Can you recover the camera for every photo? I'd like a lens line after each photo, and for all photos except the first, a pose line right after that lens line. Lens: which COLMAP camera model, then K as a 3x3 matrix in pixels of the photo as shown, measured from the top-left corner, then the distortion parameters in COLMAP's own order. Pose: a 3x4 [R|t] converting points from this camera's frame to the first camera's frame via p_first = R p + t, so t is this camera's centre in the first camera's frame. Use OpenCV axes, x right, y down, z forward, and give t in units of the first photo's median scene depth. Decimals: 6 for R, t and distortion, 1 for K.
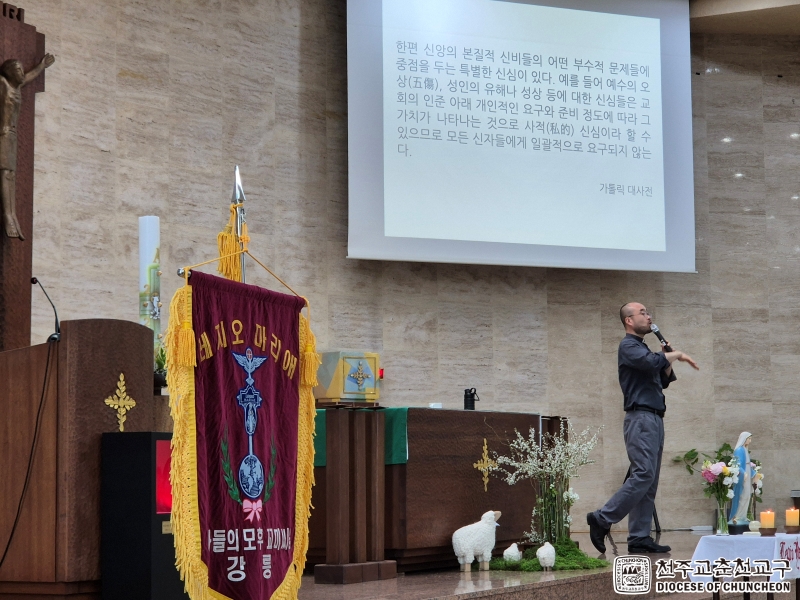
lens RADIAL K [[1850.1, 0, 381.0], [0, 1850.1, 297.3], [0, 0, 1]] dist [-0.486194, 6.258882]
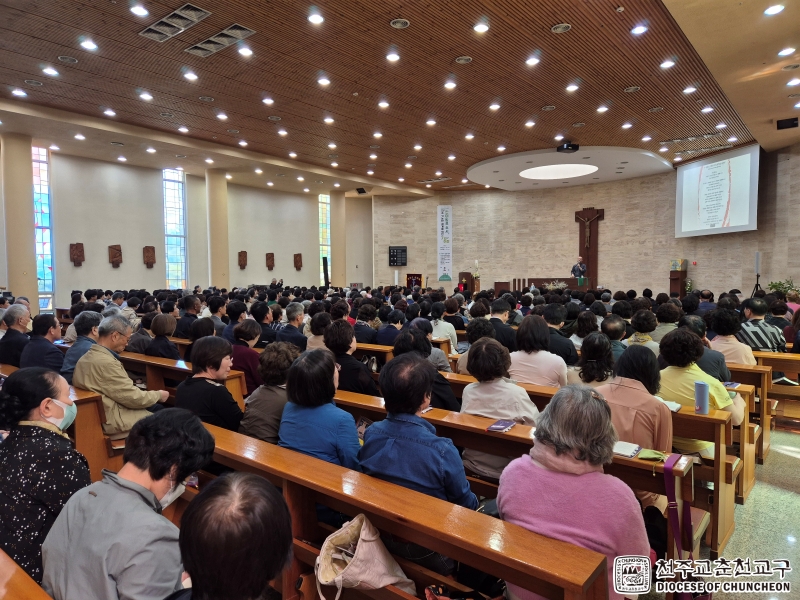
lens RADIAL K [[529.8, 0, 400.0], [0, 529.8, 300.0], [0, 0, 1]] dist [0.082973, -0.081801]
pose [[-0.213586, 0.052424, -0.975517, 1.466009], [0.102050, 0.994293, 0.031089, 0.019729], [0.971579, -0.092911, -0.217717, 0.671755]]
